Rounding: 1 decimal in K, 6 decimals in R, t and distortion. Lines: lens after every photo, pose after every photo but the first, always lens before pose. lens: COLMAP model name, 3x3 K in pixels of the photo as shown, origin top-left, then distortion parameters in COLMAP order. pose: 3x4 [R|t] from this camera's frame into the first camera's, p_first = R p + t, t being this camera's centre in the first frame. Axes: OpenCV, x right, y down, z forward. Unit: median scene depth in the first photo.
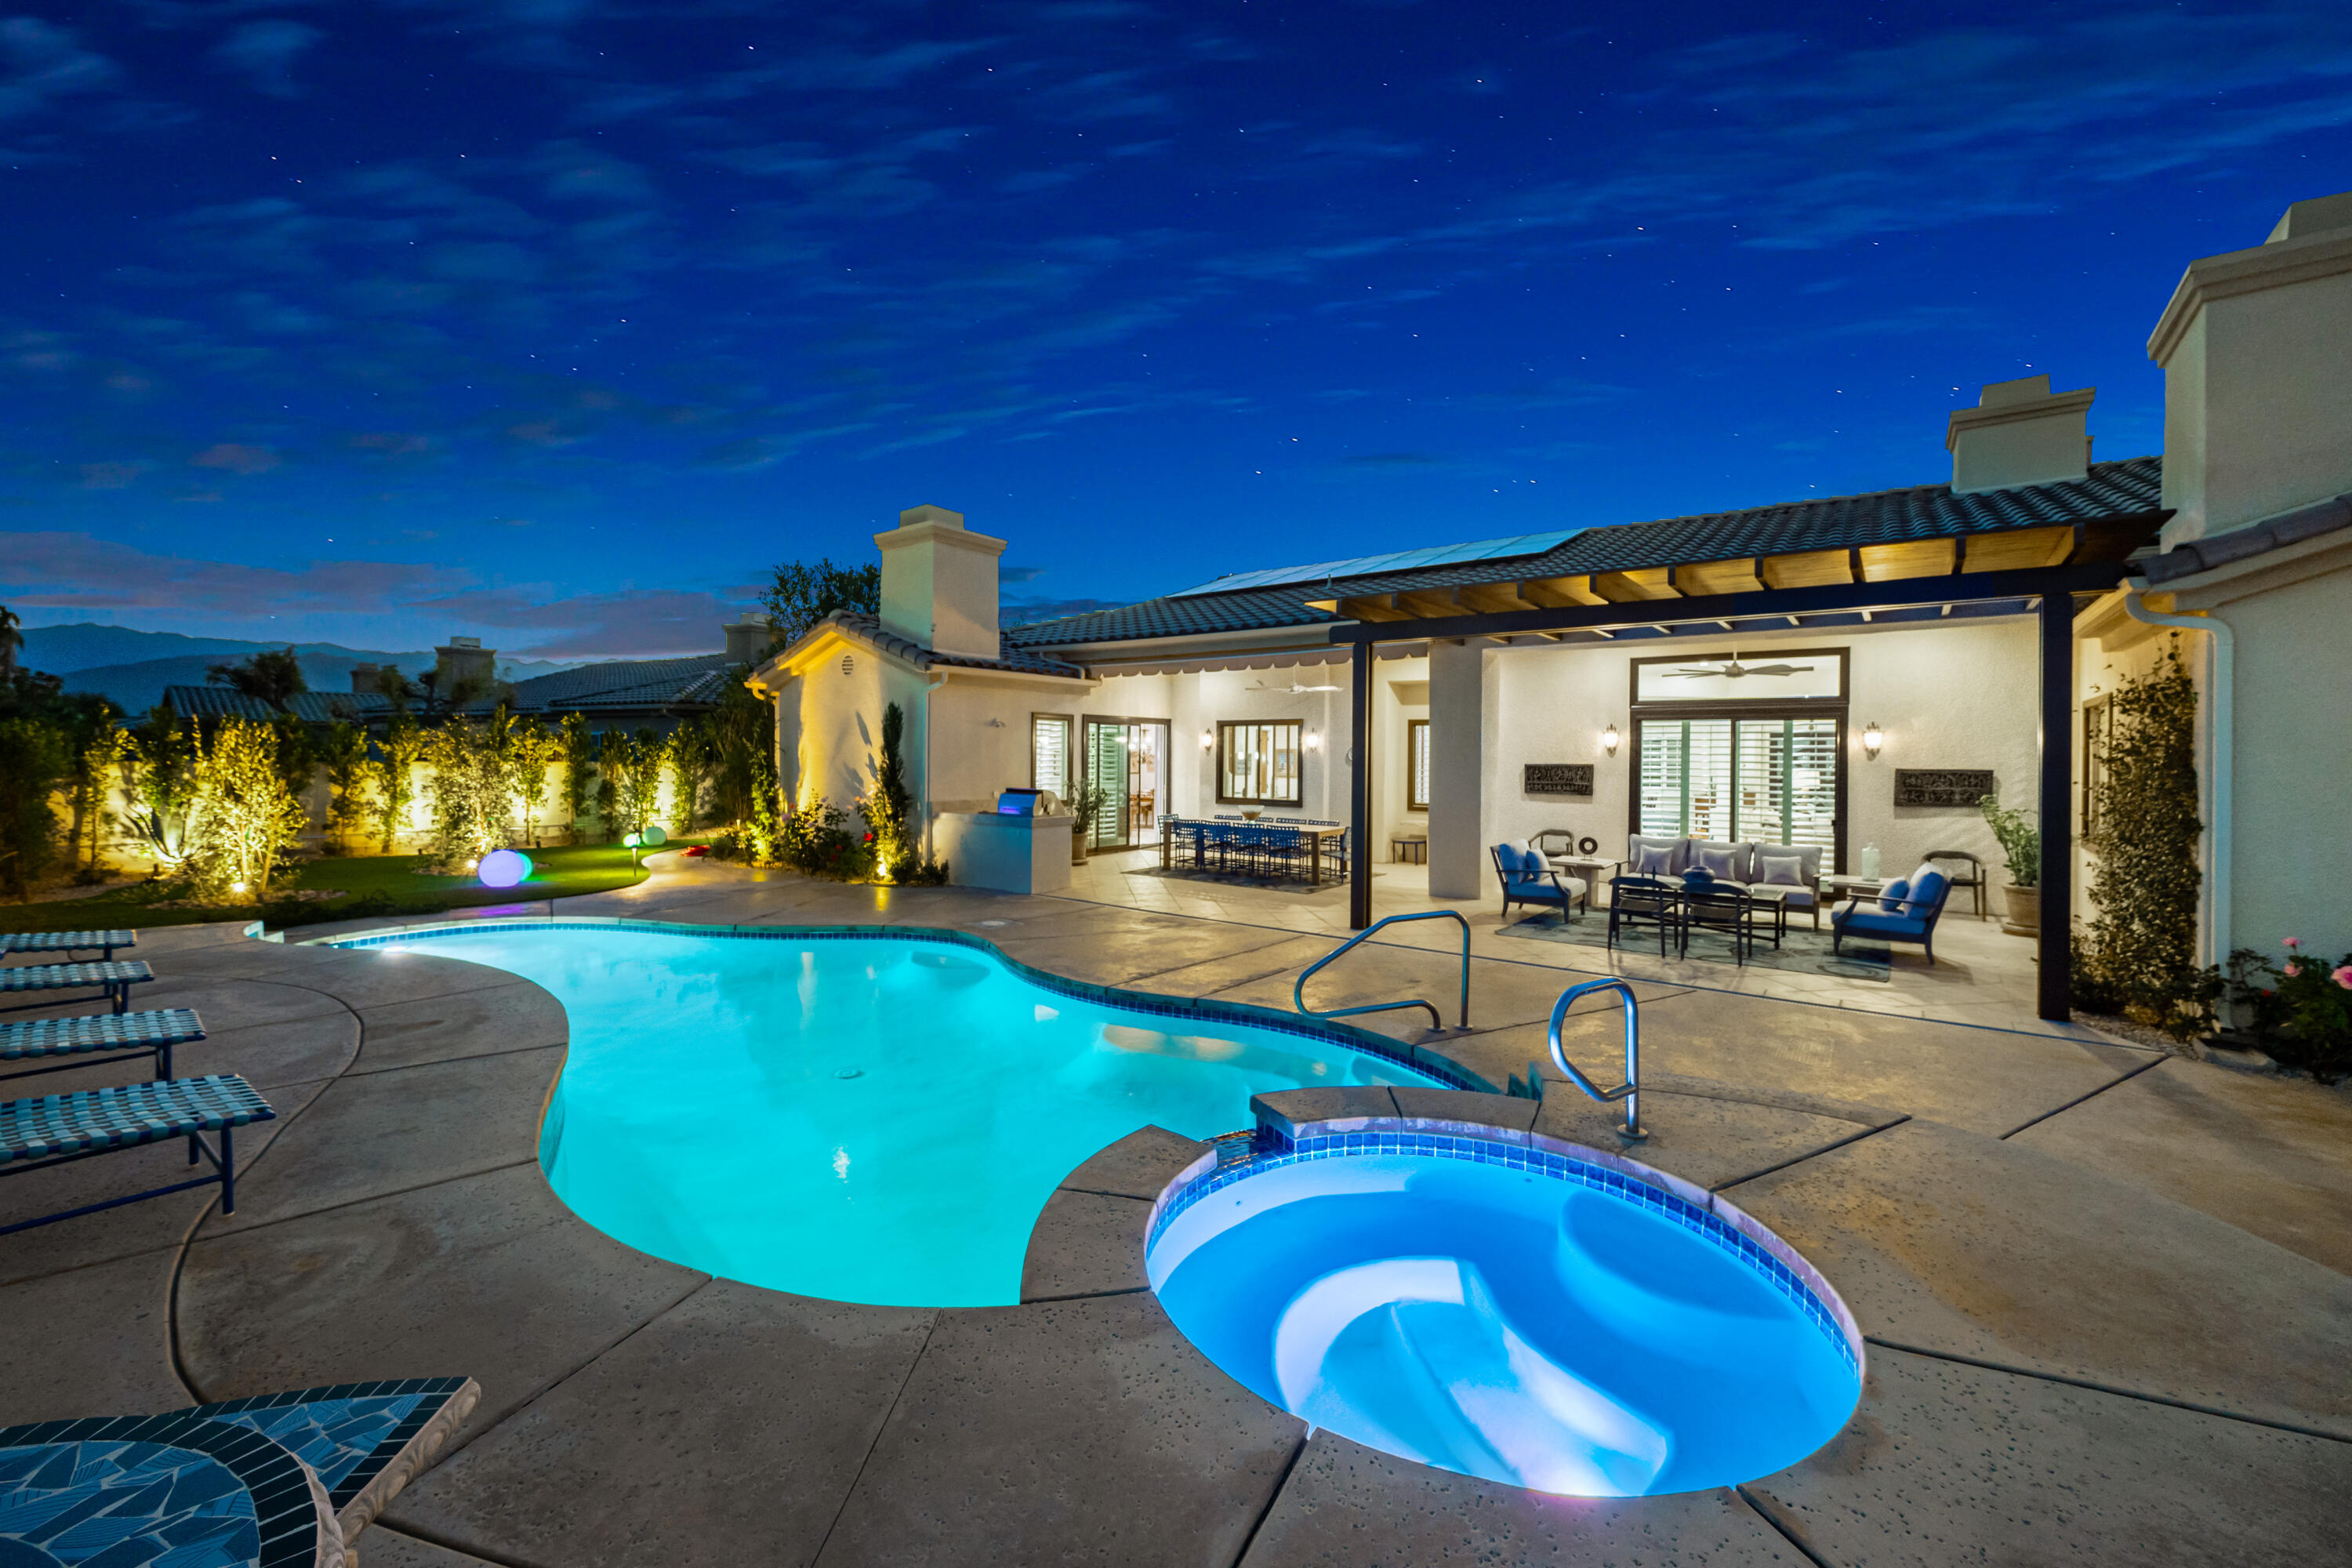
lens RADIAL K [[936.8, 0, 1175.0], [0, 936.8, 757.4], [0, 0, 1]] dist [-0.000583, 0.000223]
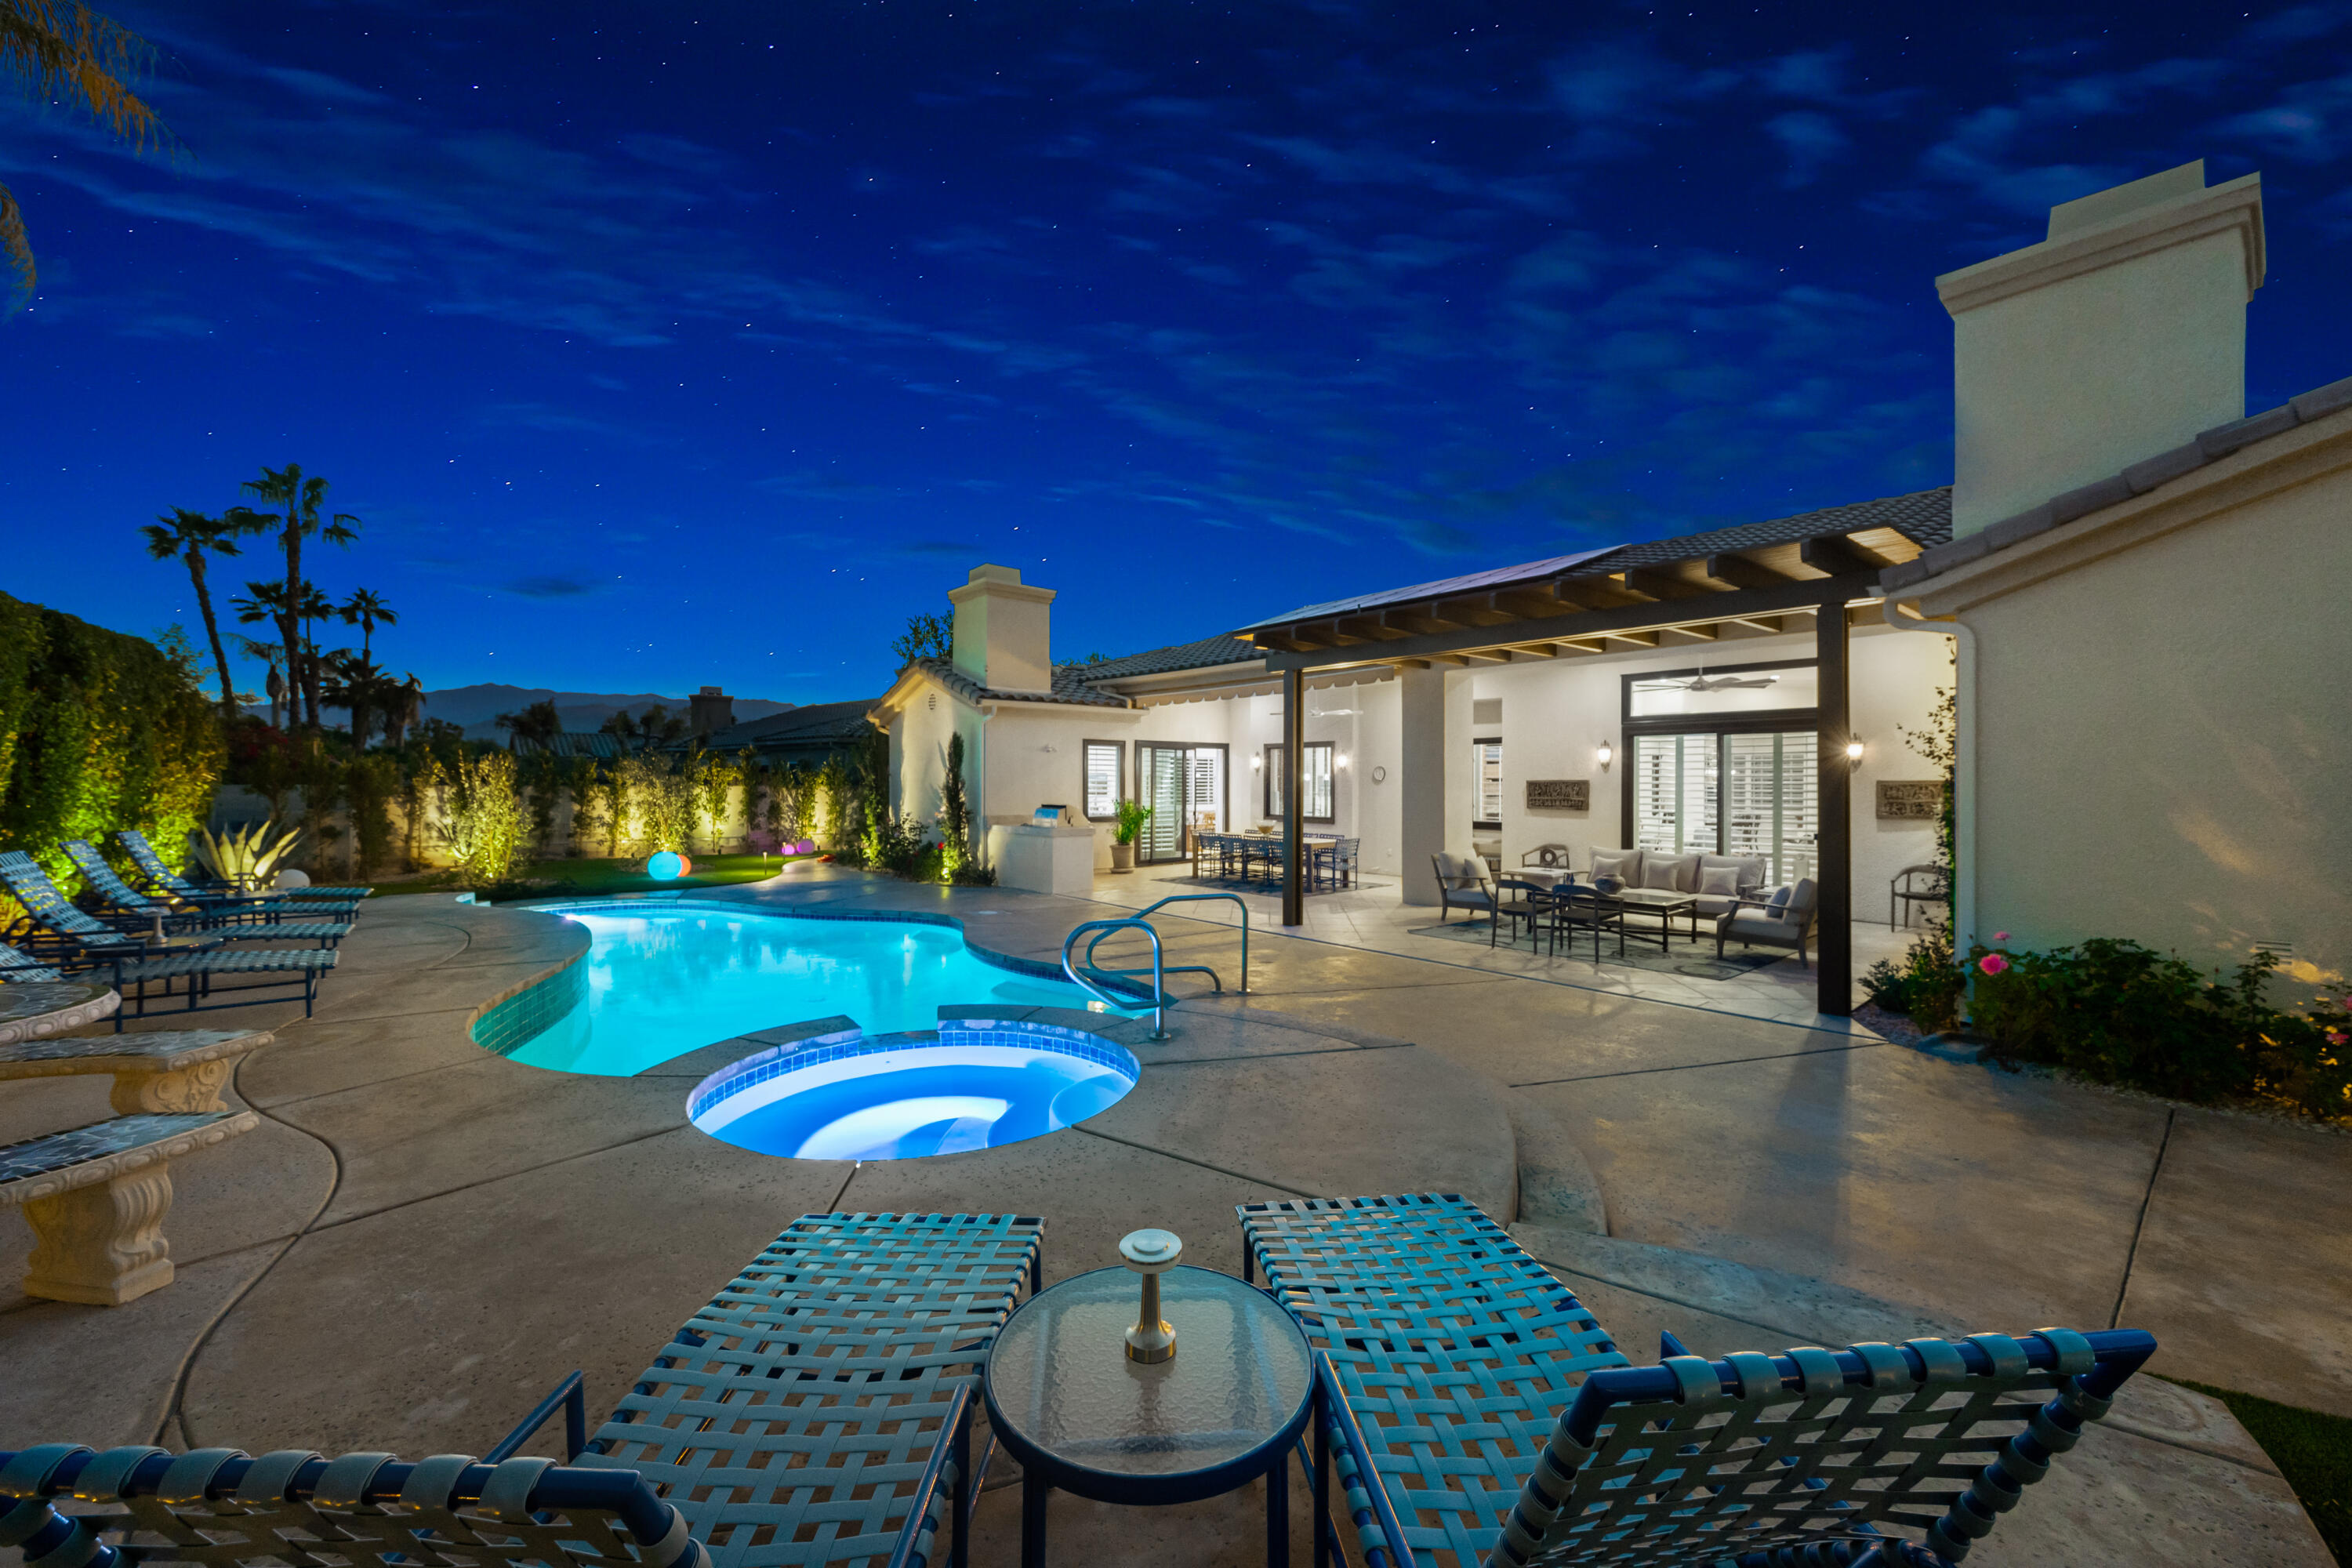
lens RADIAL K [[923.4, 0, 1176.0], [0, 923.4, 784.0], [0, 0, 1]] dist [0.000155, 0.000020]
pose [[0.975171, -0.006280, -0.221366, 0.226429], [0.005766, 0.999979, -0.002967, 0.011844], [0.221380, 0.001616, 0.975186, -0.080144]]
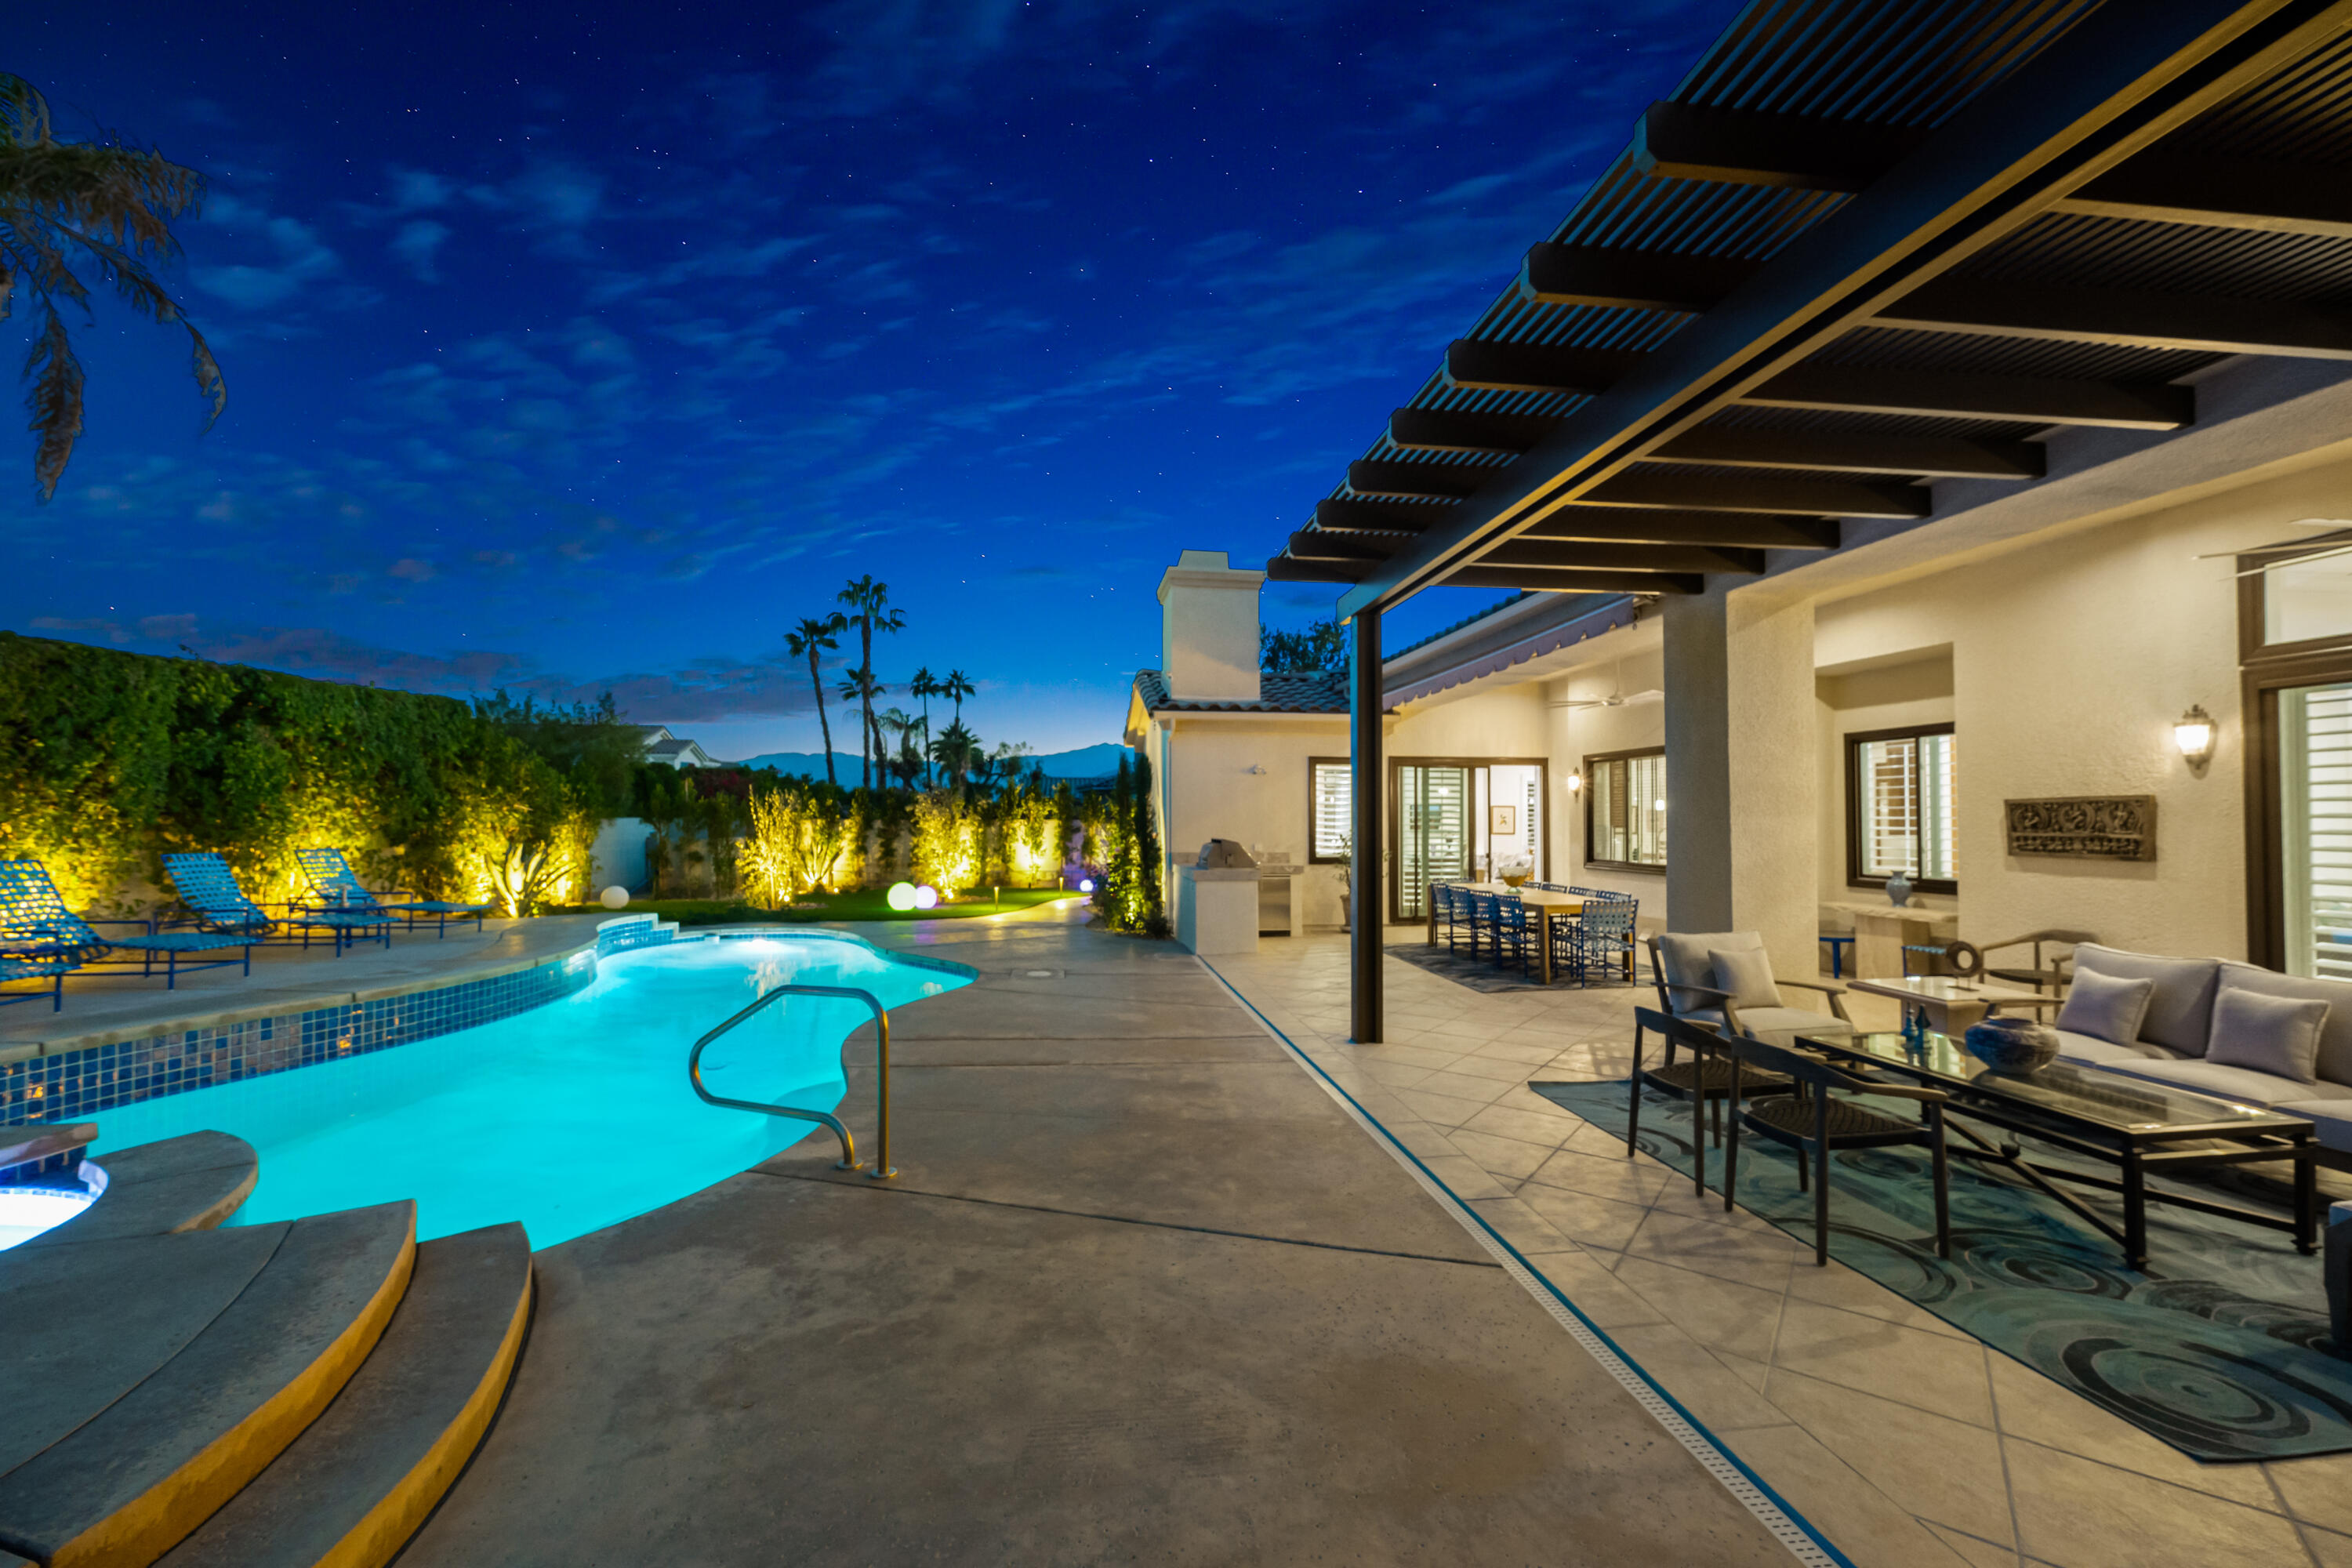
lens RADIAL K [[929.6, 0, 1179.7], [0, 929.6, 799.2], [0, 0, 1]] dist [0.000285, -0.000086]
pose [[0.702986, -0.024884, -0.710768, 0.426462], [0.001788, 0.999446, -0.033221, 0.023584], [0.711201, 0.022083, 0.702642, 0.320553]]
